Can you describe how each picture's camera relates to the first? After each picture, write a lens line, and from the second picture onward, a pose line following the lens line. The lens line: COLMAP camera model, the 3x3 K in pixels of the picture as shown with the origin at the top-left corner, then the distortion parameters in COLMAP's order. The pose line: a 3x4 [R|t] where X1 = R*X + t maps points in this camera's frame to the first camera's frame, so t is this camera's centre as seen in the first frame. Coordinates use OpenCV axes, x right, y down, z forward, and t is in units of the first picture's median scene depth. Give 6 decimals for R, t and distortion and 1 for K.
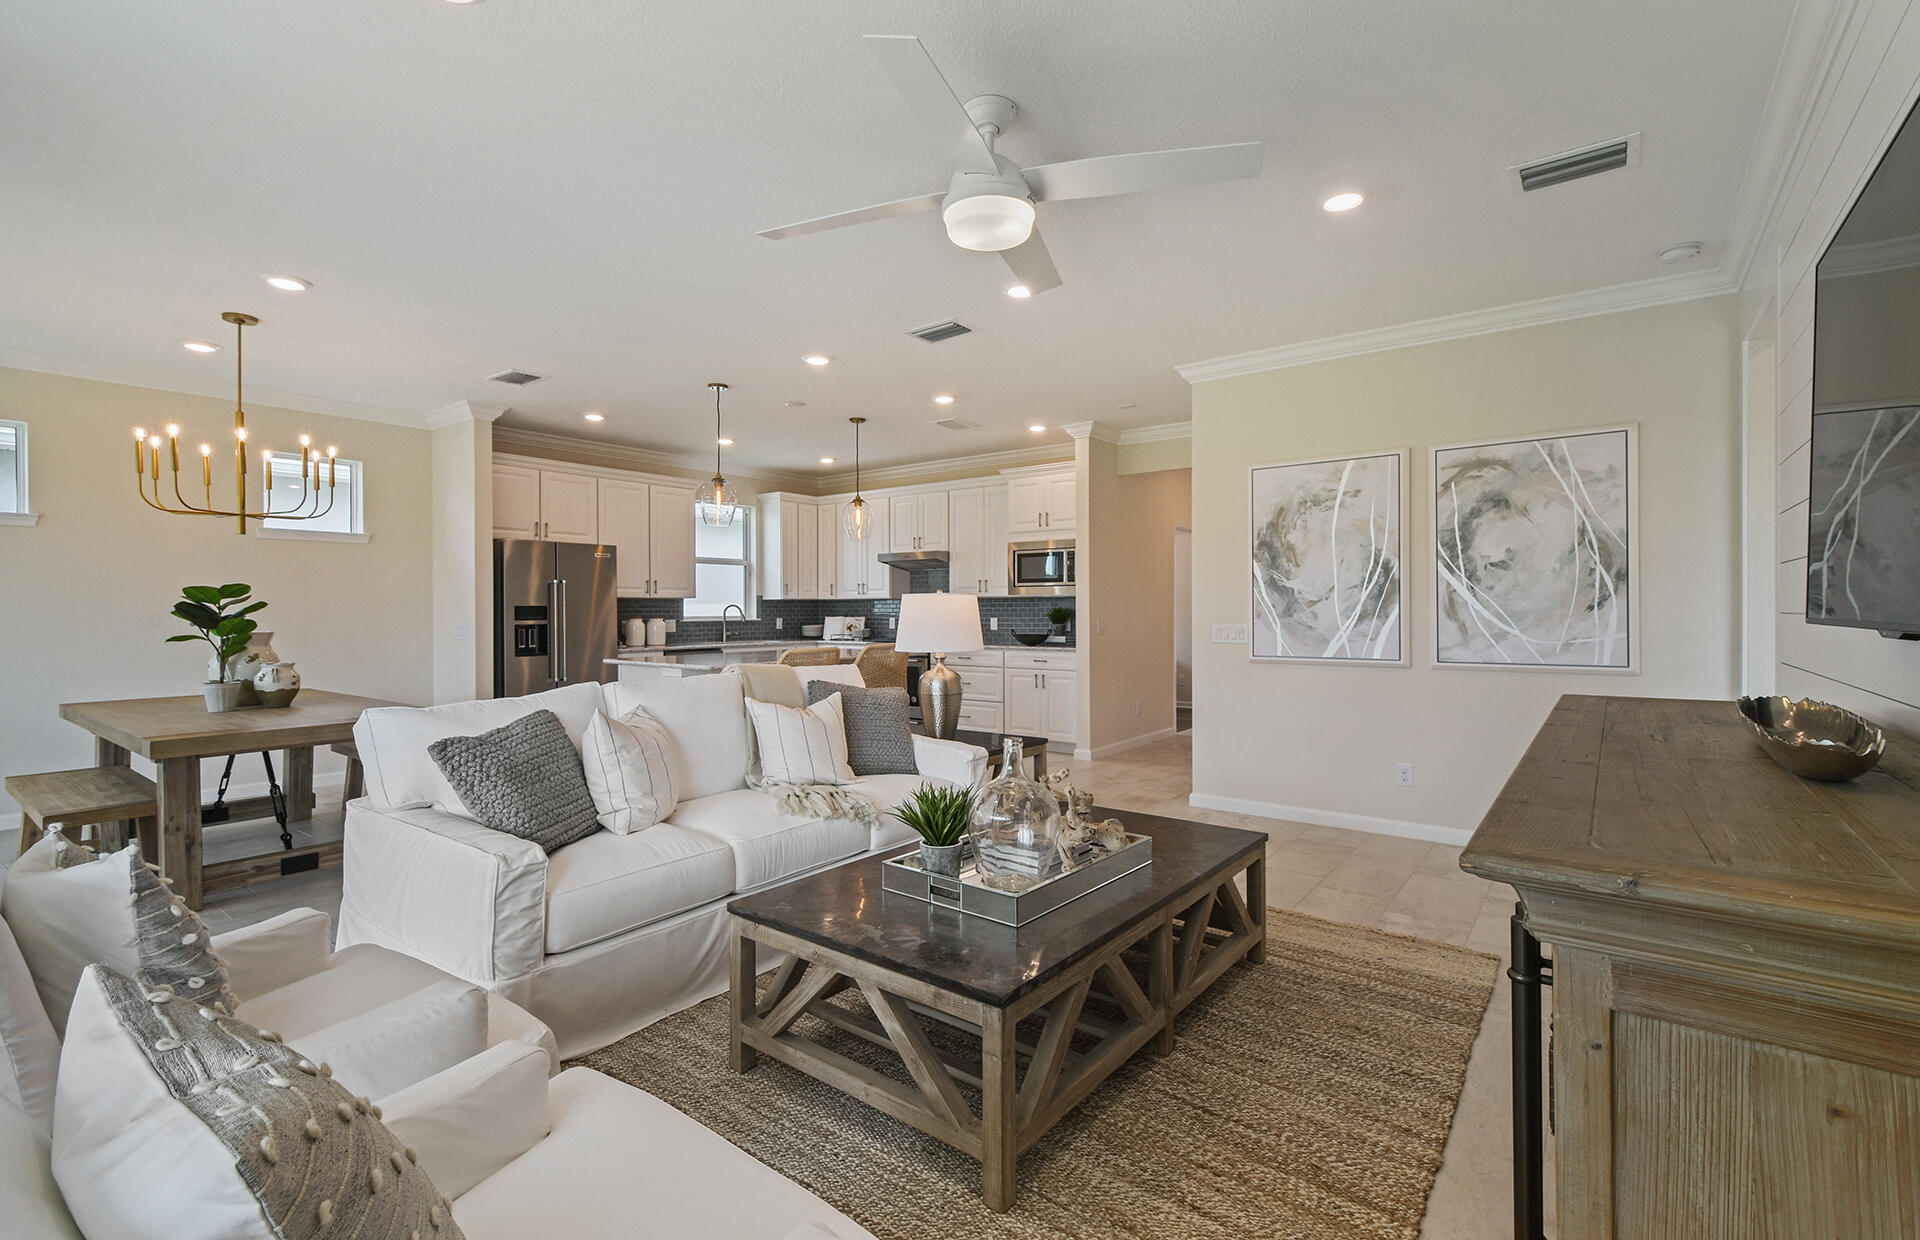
lens RADIAL K [[856.1, 0, 953.8], [0, 856.1, 612.8], [0, 0, 1]] dist [-0.001285, -0.000526]
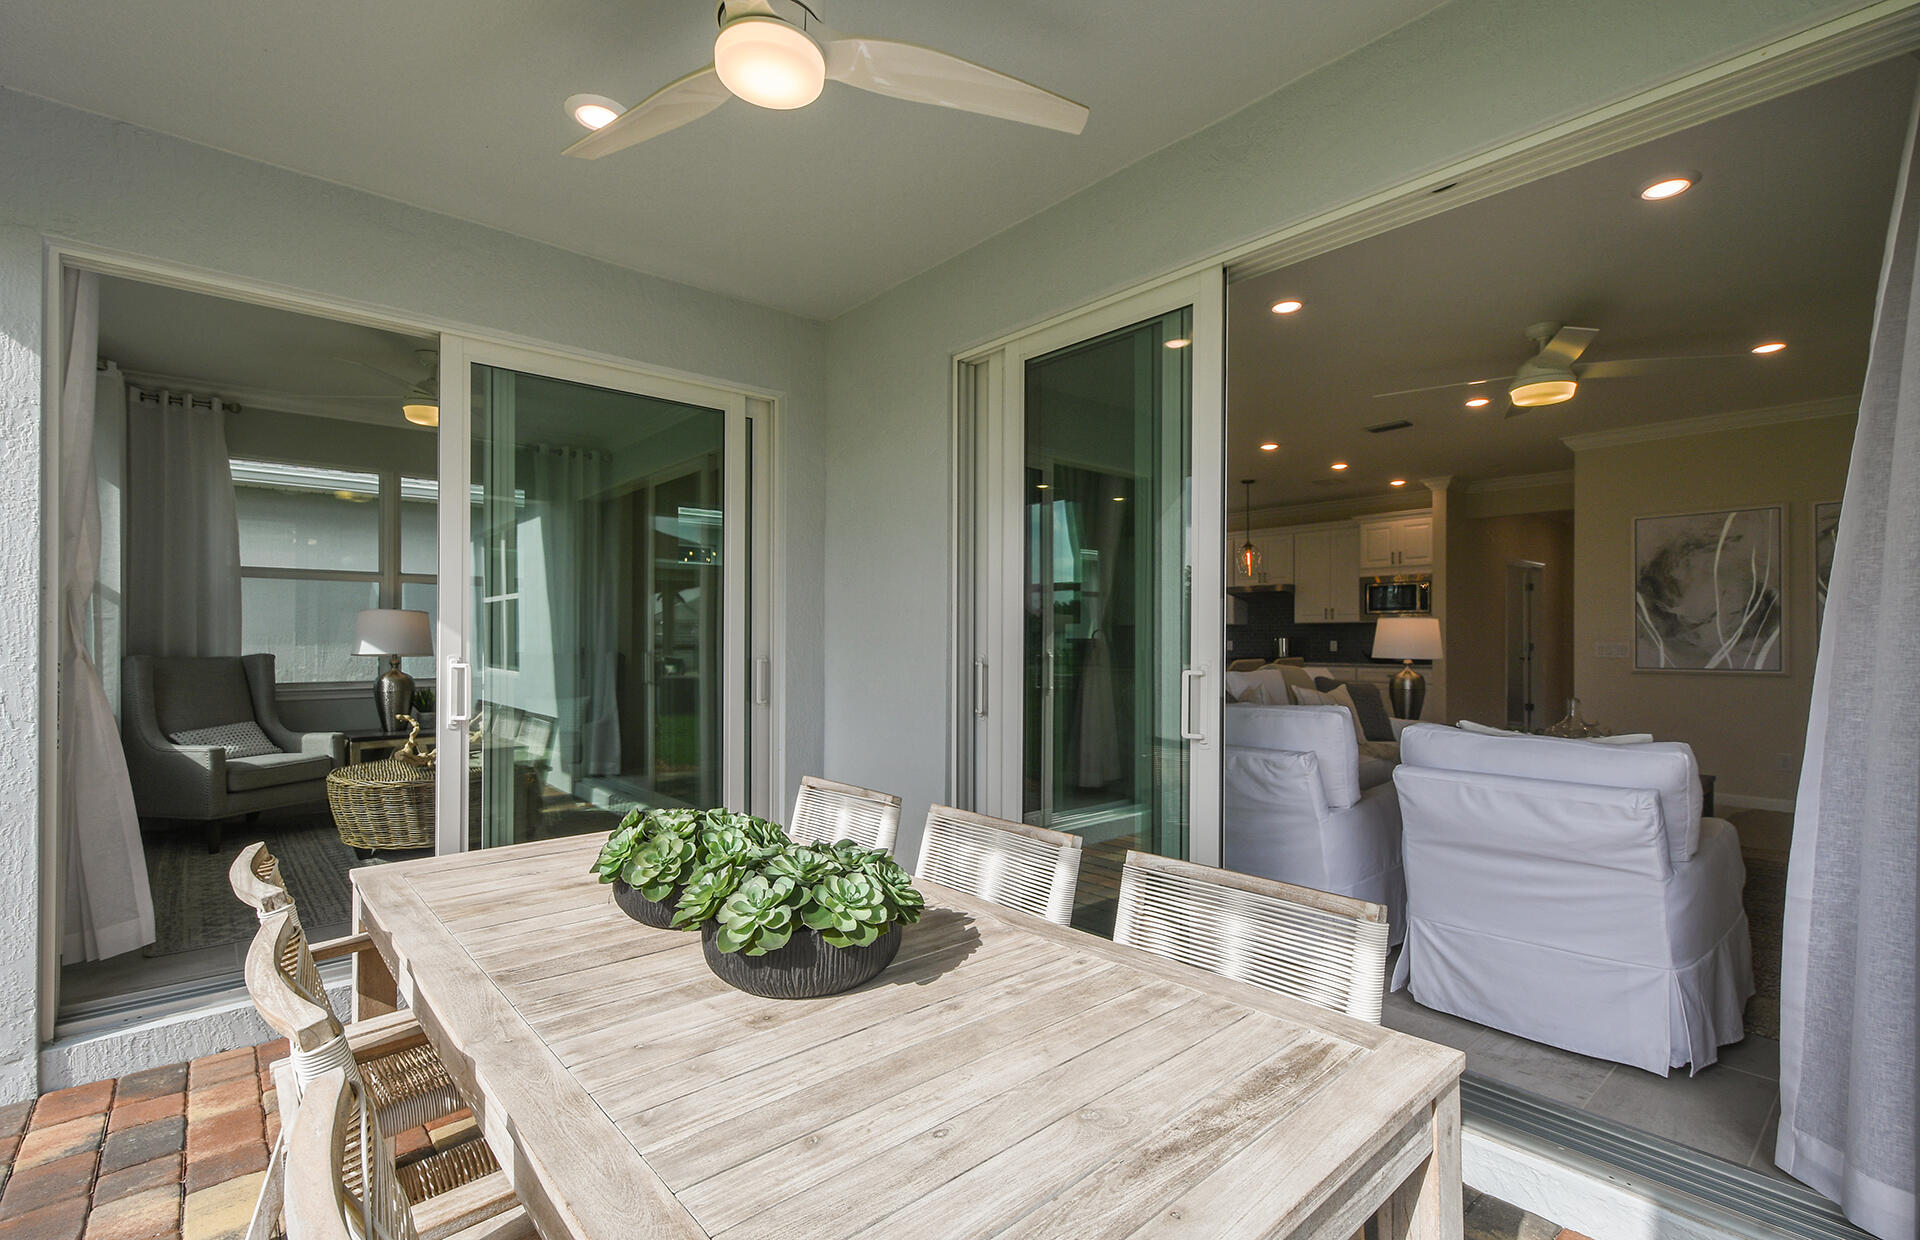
lens RADIAL K [[856.1, 0, 962.1], [0, 856.1, 629.1], [0, 0, 1]] dist [-0.001285, -0.000526]
pose [[0.979181, 0.004004, -0.202952, -0.376226], [-0.007272, 0.999856, -0.015356, 0.020678], [0.202861, 0.016513, 0.979068, -0.442580]]
